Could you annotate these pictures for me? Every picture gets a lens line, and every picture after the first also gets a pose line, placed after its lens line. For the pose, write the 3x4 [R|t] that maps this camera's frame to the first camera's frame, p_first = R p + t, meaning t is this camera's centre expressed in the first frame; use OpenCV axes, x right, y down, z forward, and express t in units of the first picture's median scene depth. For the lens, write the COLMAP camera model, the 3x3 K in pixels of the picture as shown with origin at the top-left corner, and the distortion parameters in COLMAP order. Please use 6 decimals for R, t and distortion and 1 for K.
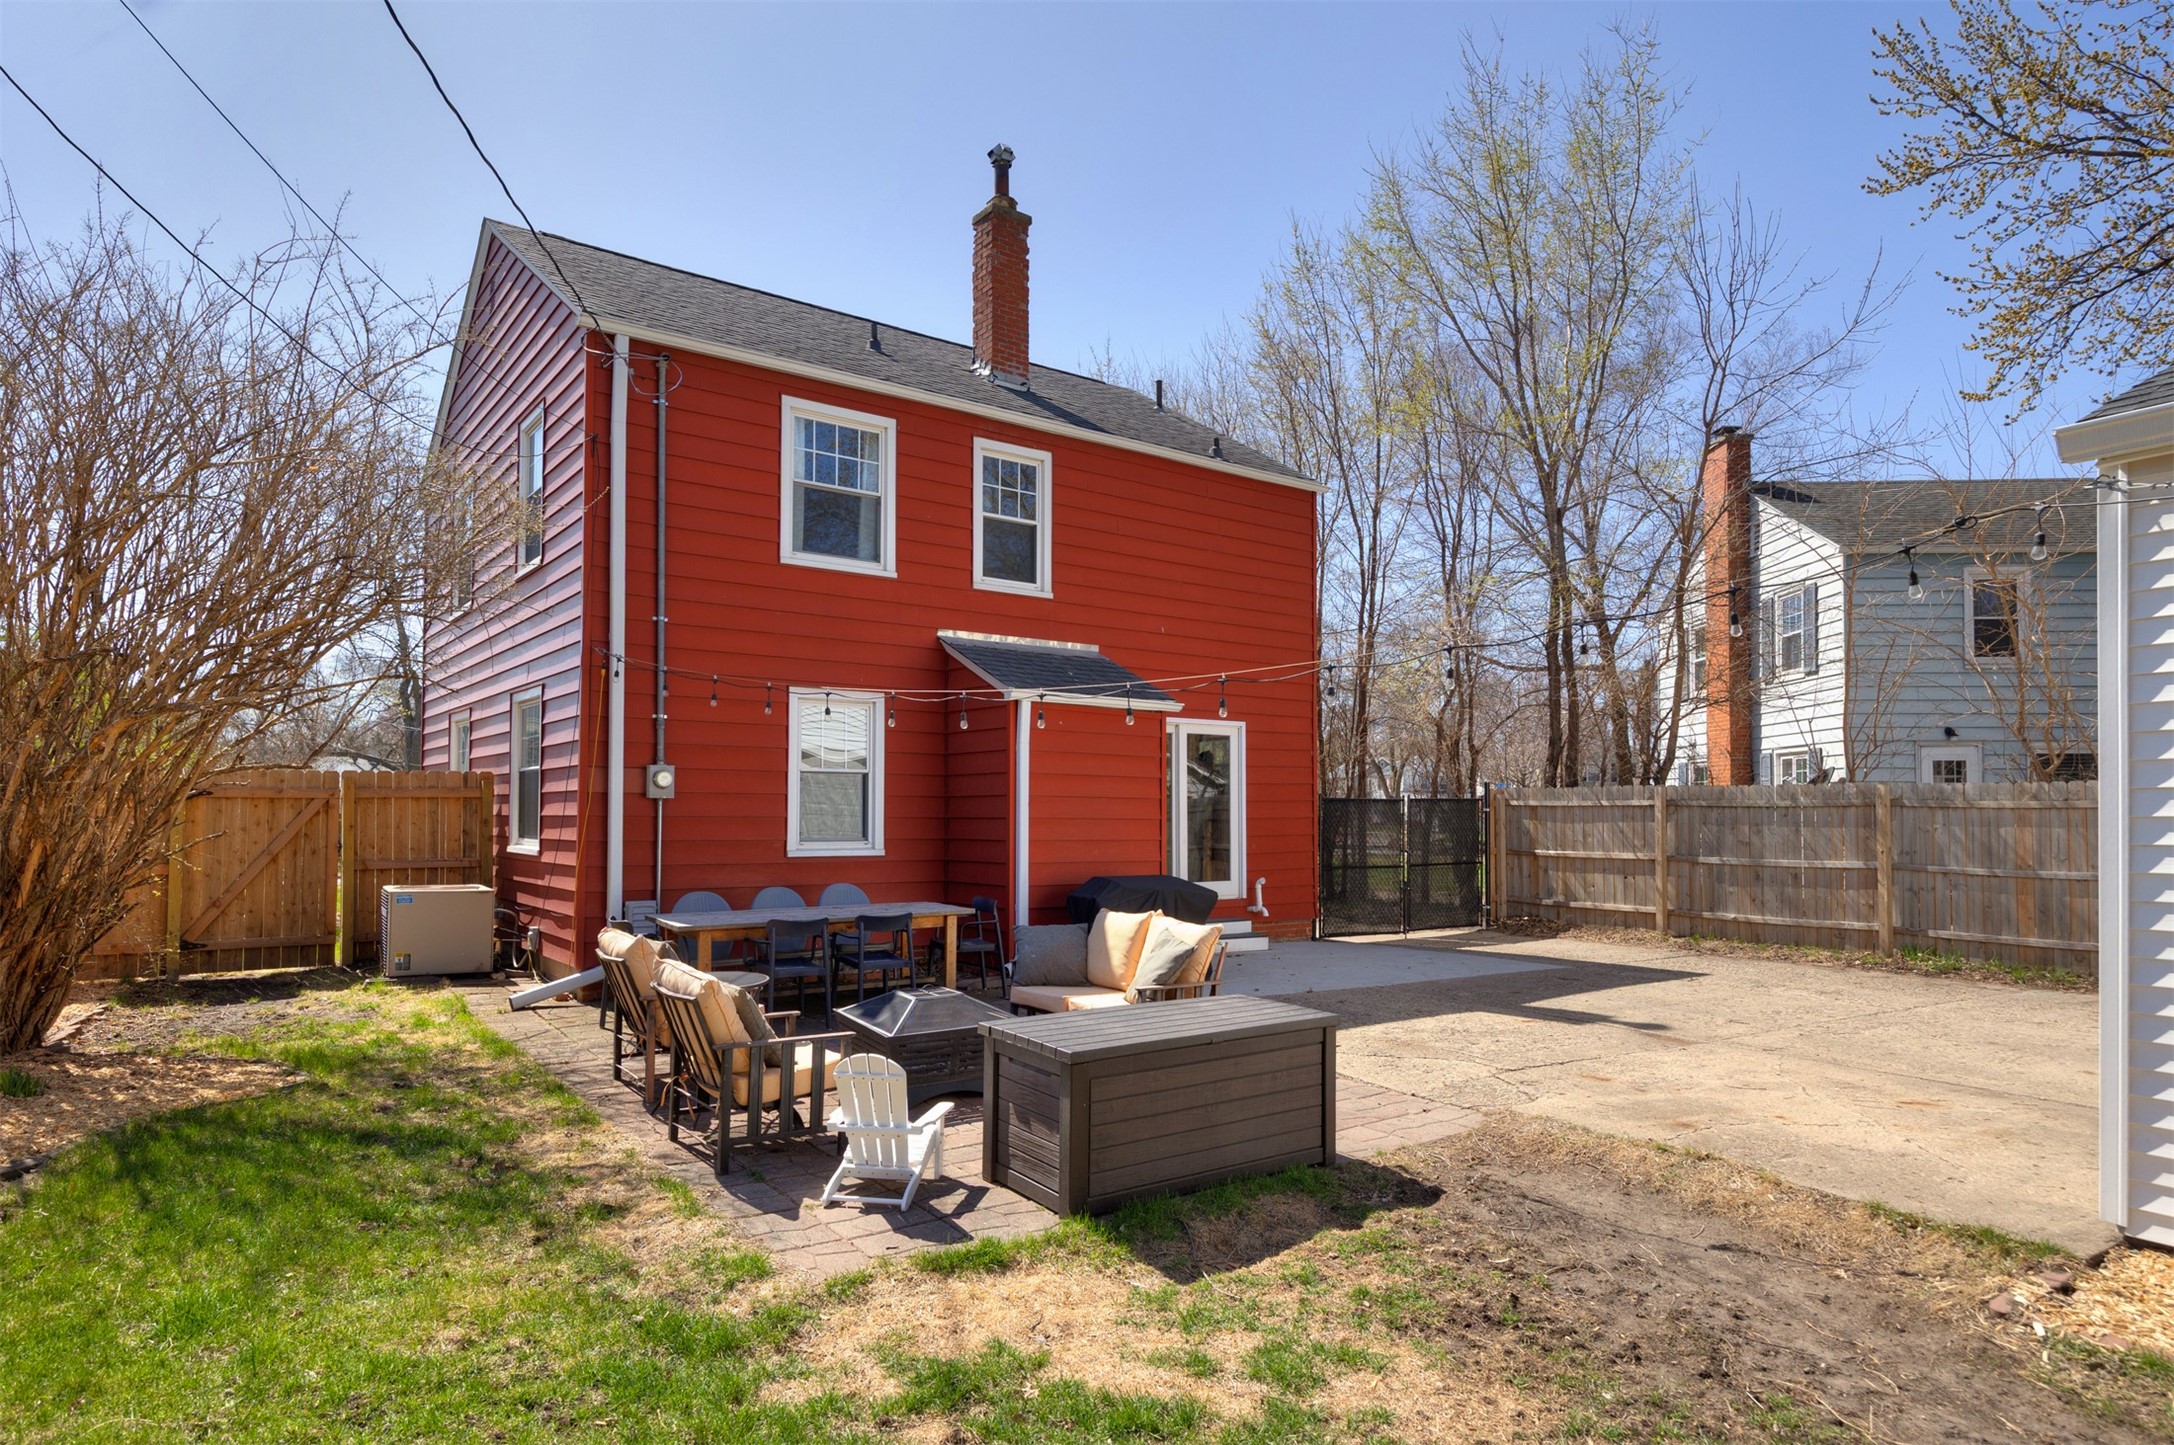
lens RADIAL K [[1236.2, 0, 1088.3], [0, 1236.2, 796.7], [0, 0, 1]] dist [-0.001678, -0.000283]
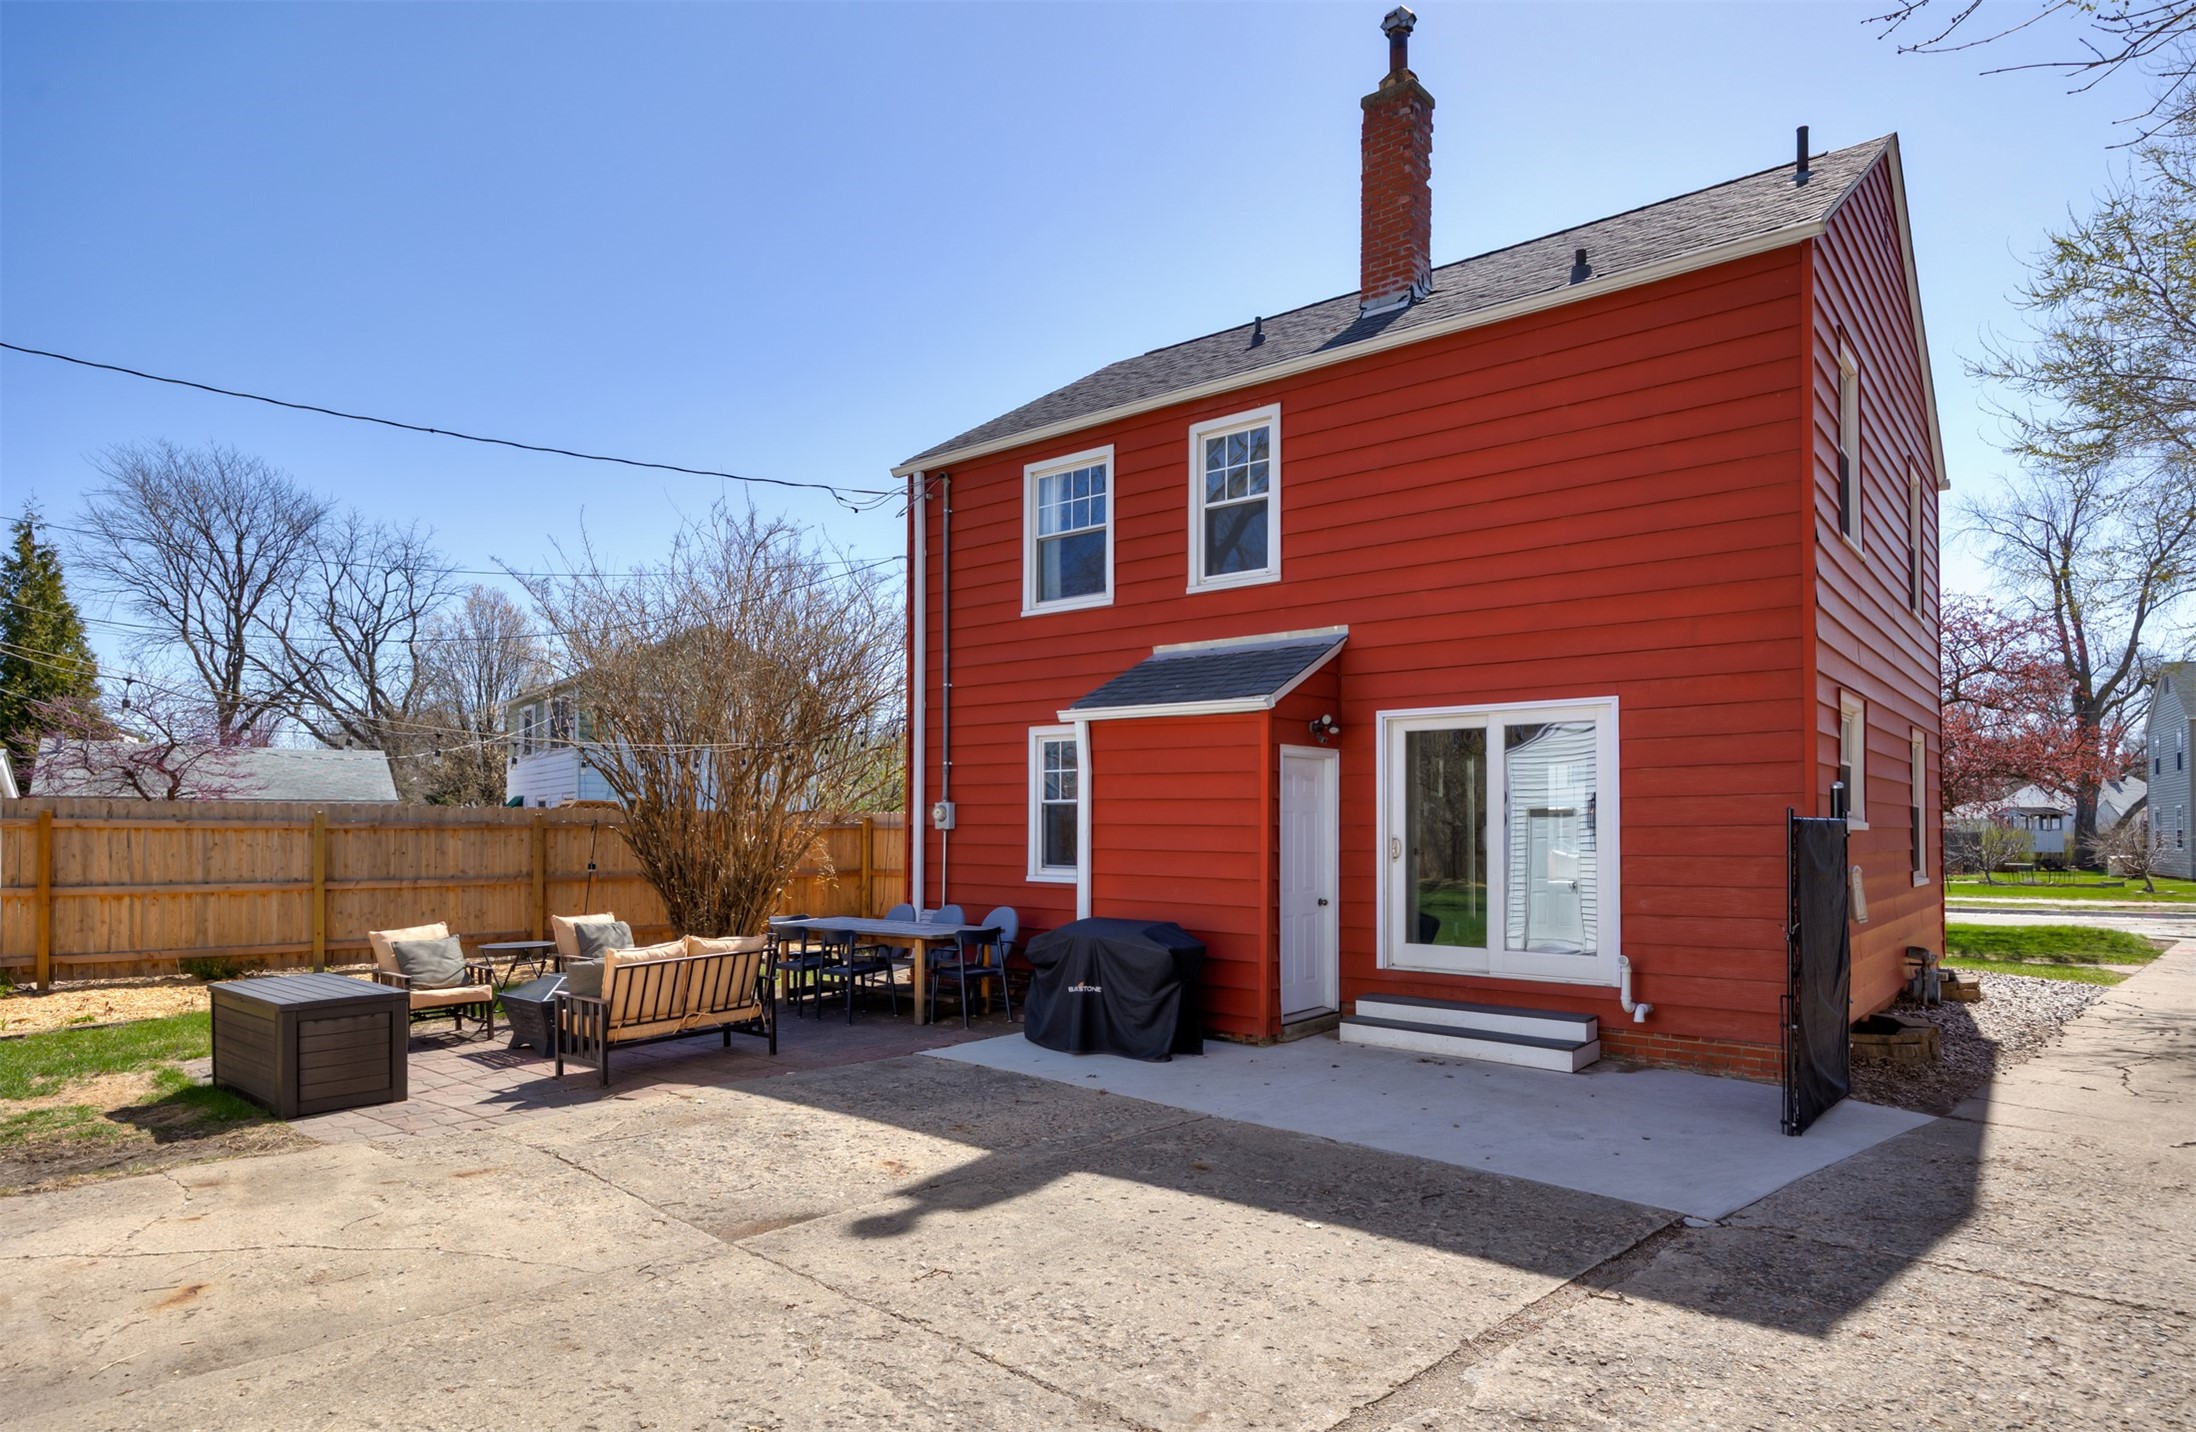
lens RADIAL K [[1242.0, 0, 1100.3], [0, 1242.0, 819.1], [0, 0, 1]] dist [-0.026831, 0.000350]
pose [[0.228997, -0.010362, -0.973372, 0.761368], [0.003708, 0.999945, -0.009773, 0.004117], [0.973420, -0.001372, 0.229023, 0.721885]]
